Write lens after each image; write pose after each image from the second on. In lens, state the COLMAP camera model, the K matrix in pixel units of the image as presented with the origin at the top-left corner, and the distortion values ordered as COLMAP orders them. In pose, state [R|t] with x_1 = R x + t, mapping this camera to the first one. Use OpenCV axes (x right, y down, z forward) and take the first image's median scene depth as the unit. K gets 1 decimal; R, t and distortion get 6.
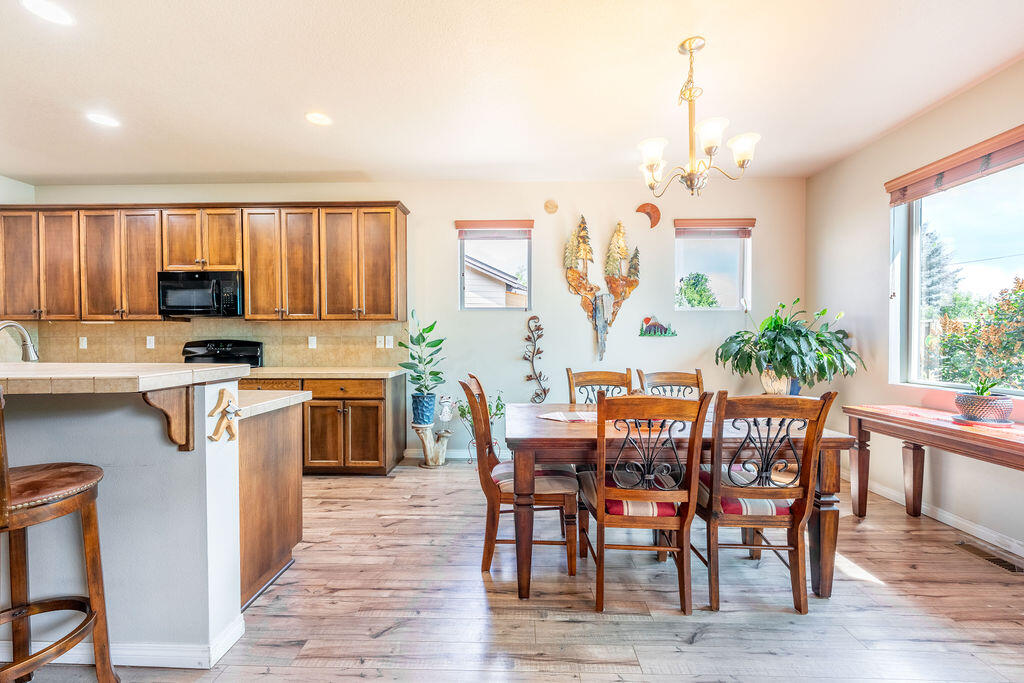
lens RADIAL K [[411.5, 0, 510.2], [0, 411.5, 343.9], [0, 0, 1]] dist [-0.000627, -0.000189]
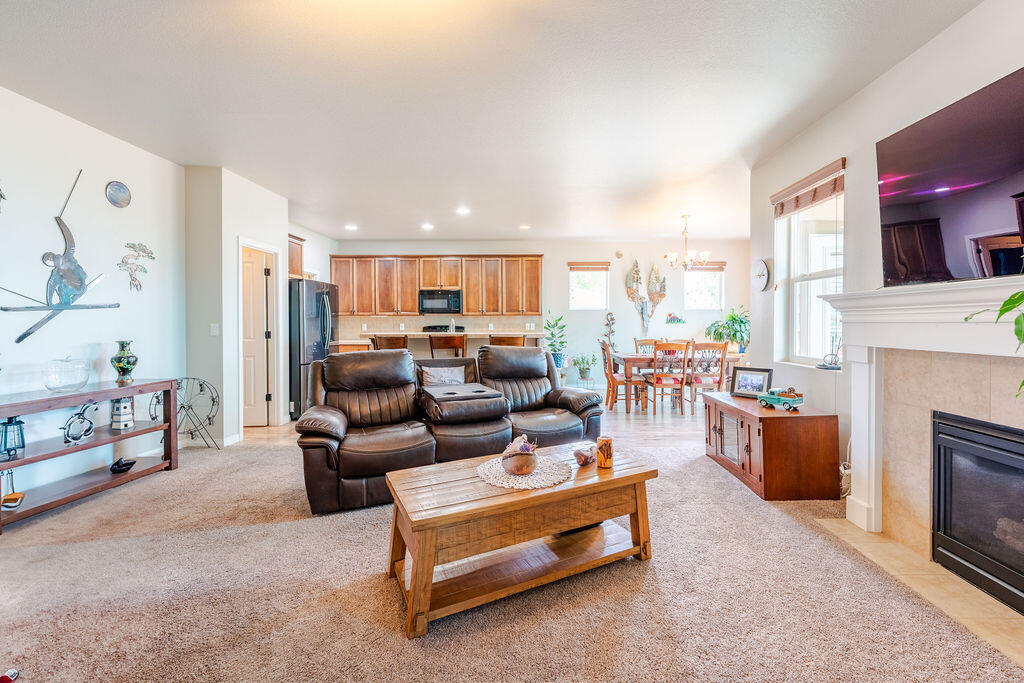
lens RADIAL K [[435.5, 0, 532.4], [0, 435.5, 326.4], [0, 0, 1]] dist [-0.000006, -0.000042]
pose [[0.999910, -0.000267, 0.013389, -0.344311], [0.000387, 0.999960, -0.008988, 0.013701], [-0.013386, 0.008993, 0.999870, -1.047293]]
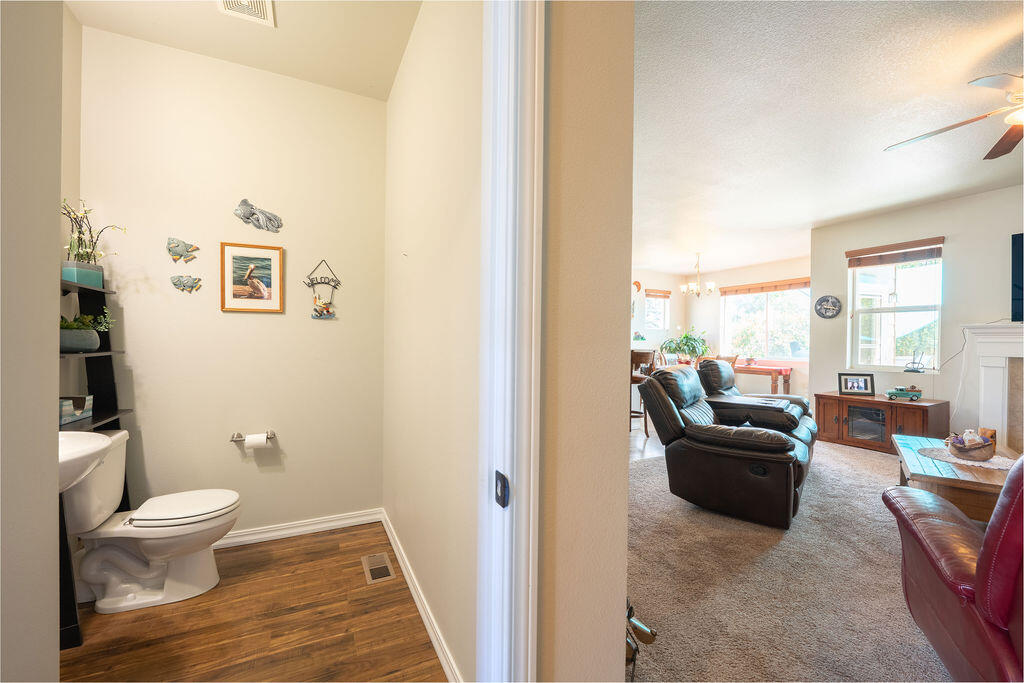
lens RADIAL K [[414.8, 0, 509.9], [0, 414.8, 342.1], [0, 0, 1]] dist [-0.013066, -0.000058]
pose [[0.883887, 0.006968, 0.467649, -1.401378], [-0.003118, 0.999955, -0.009007, 0.014517], [-0.467690, 0.006503, 0.883868, -0.709635]]
